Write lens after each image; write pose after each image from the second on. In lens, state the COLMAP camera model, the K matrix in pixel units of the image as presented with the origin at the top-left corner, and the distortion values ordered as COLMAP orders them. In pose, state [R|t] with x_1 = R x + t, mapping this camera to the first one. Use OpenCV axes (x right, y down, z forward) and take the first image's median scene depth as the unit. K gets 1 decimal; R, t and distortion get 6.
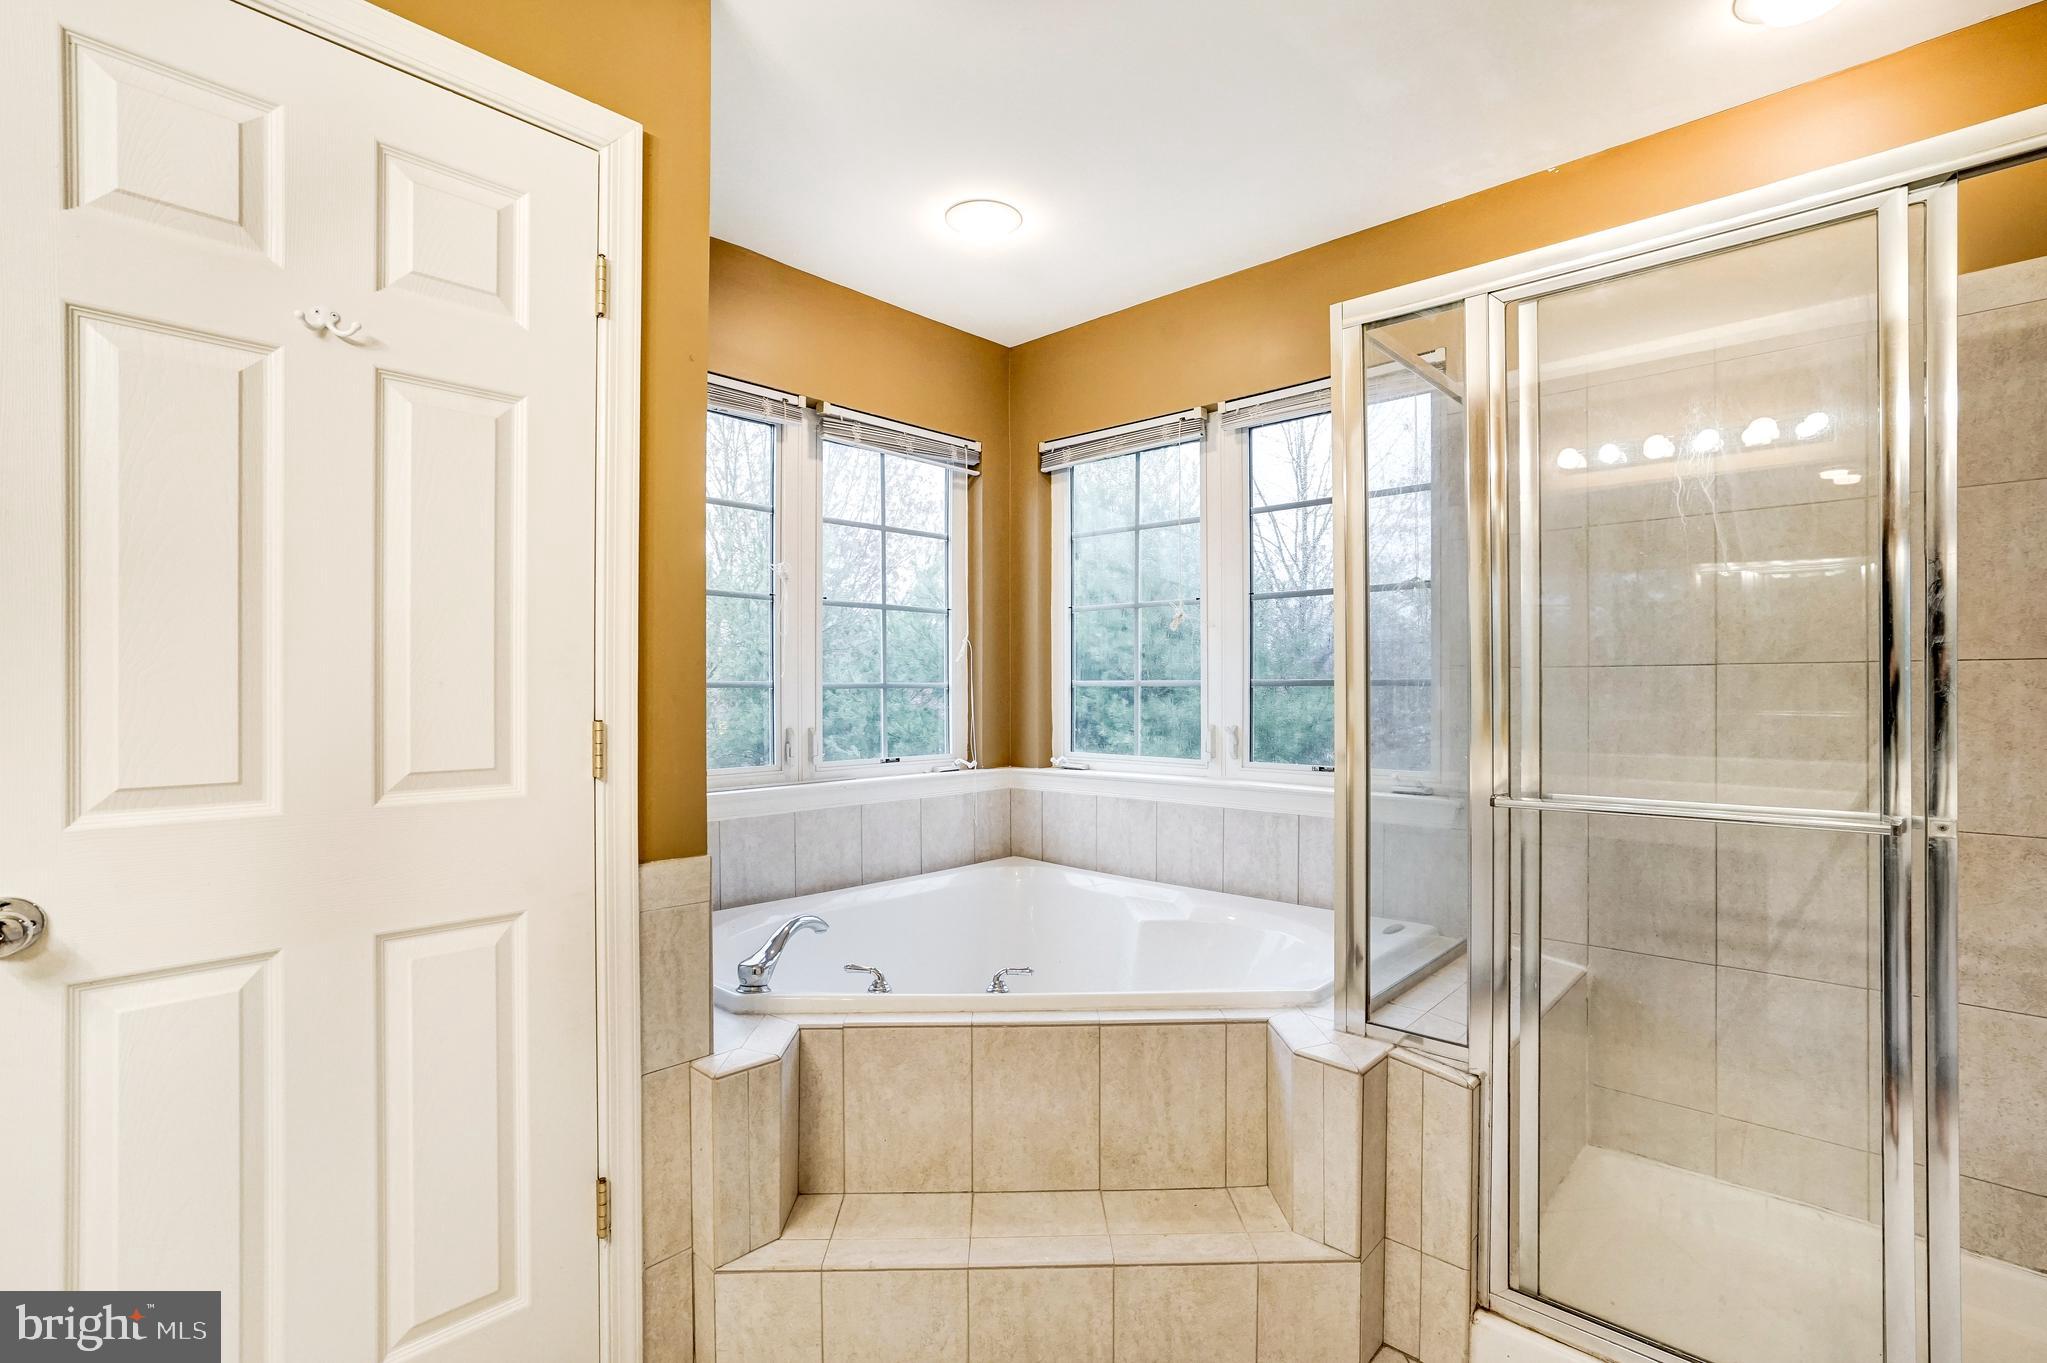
lens RADIAL K [[937.9, 0, 1022.4], [0, 937.9, 688.0], [0, 0, 1]] dist [-0.048379, 0.026551]
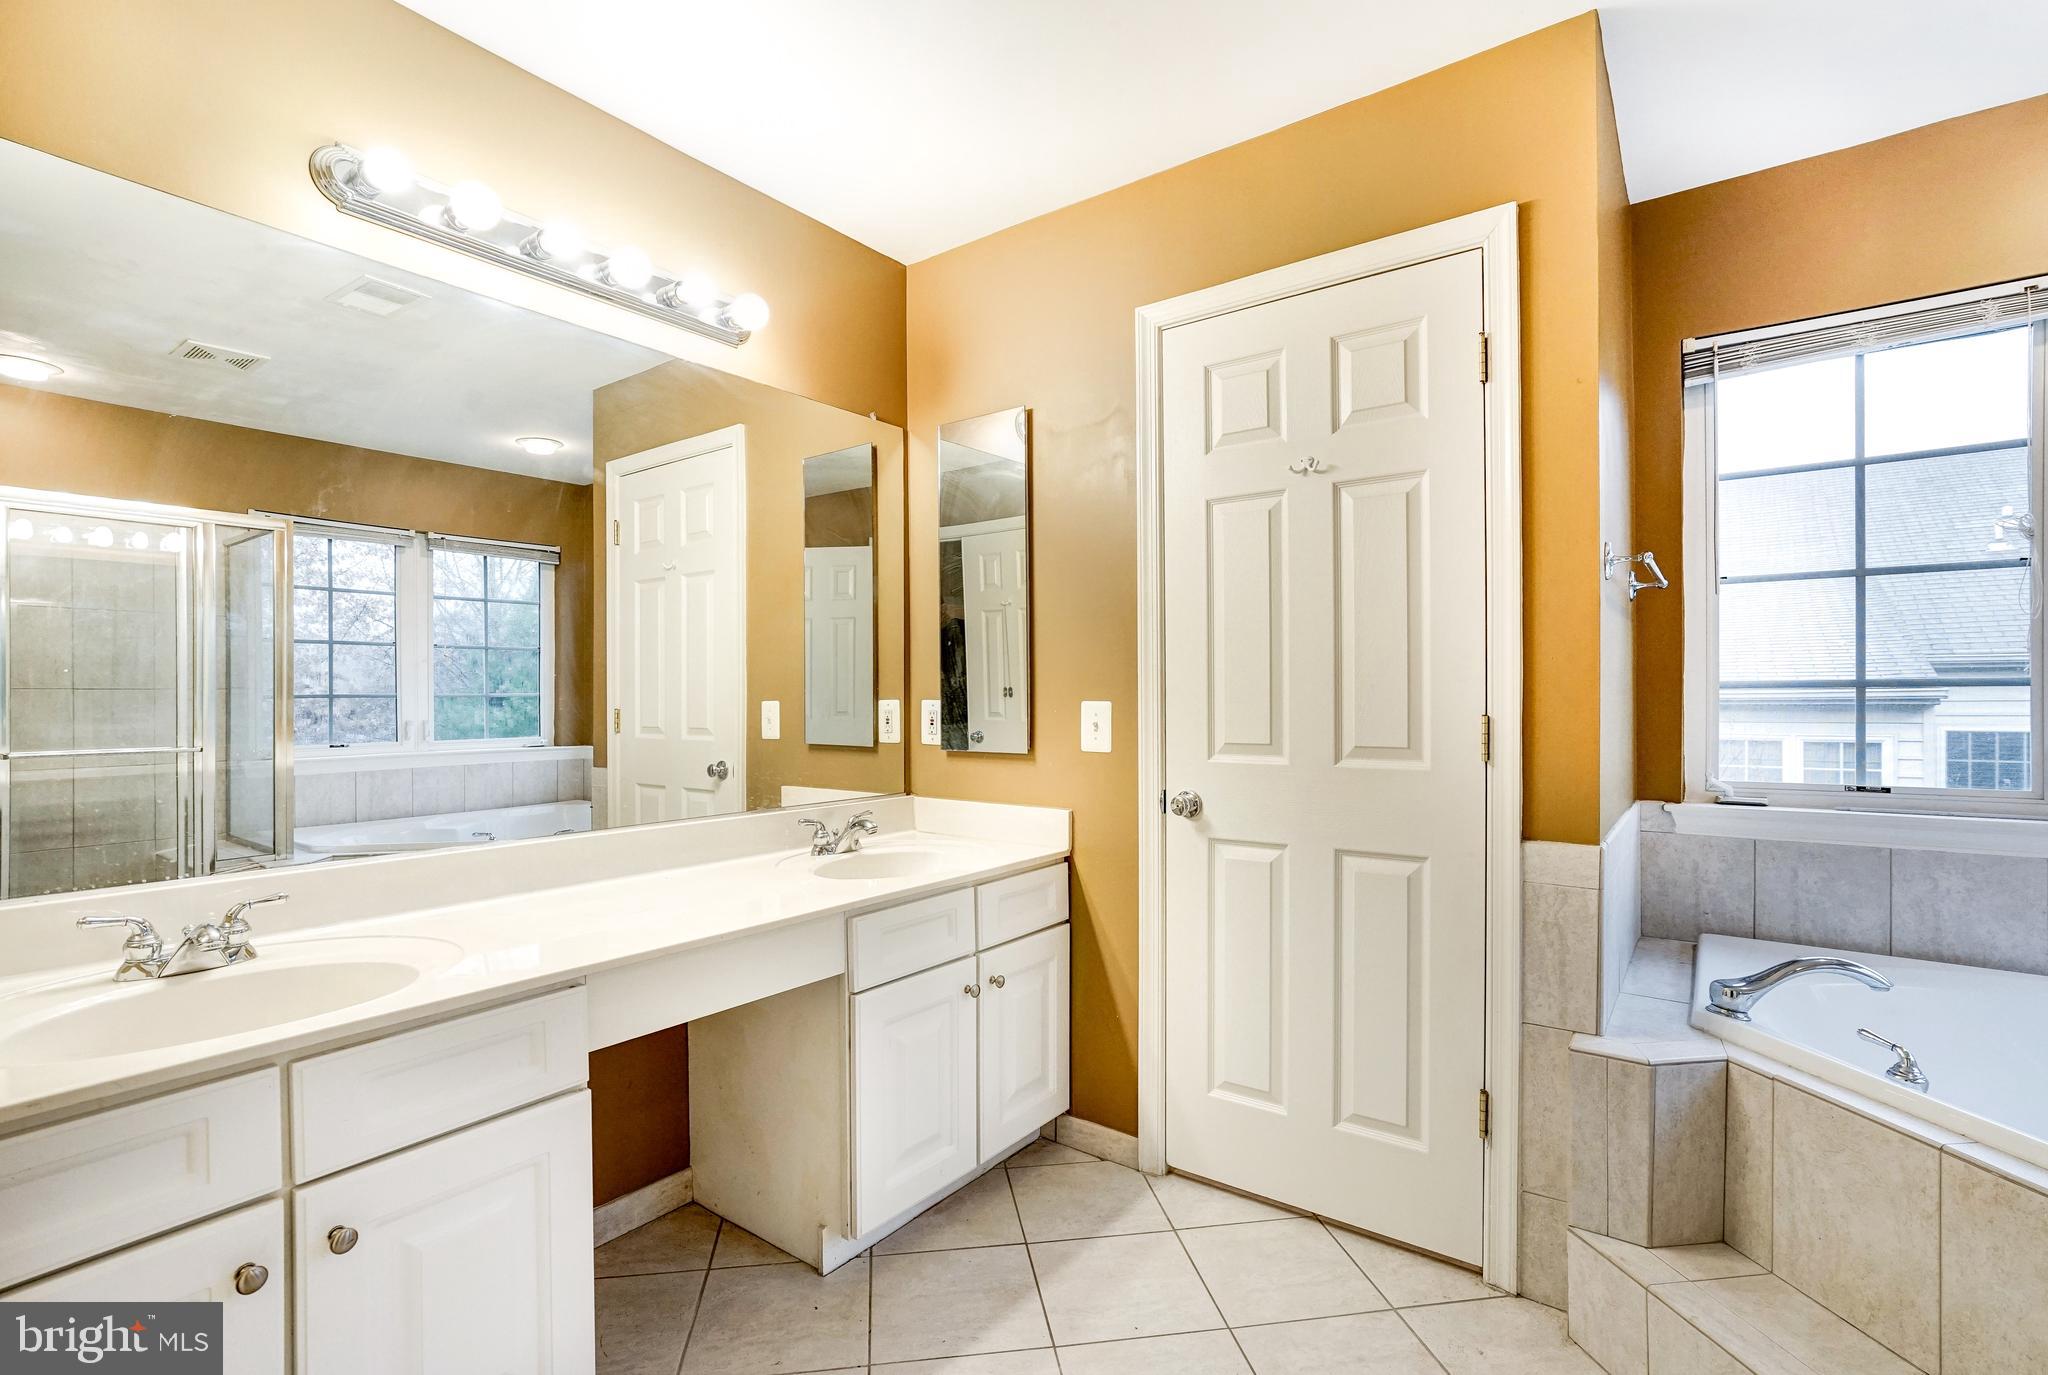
lens RADIAL K [[963.1, 0, 1016.5], [0, 963.1, 694.8], [0, 0, 1]] dist [-0.053609, 0.026022]
pose [[0.102546, -0.002565, -0.994725, 0.683980], [0.006768, 0.999975, -0.001881, 0.006588], [0.994705, -0.006539, 0.102560, 0.244479]]
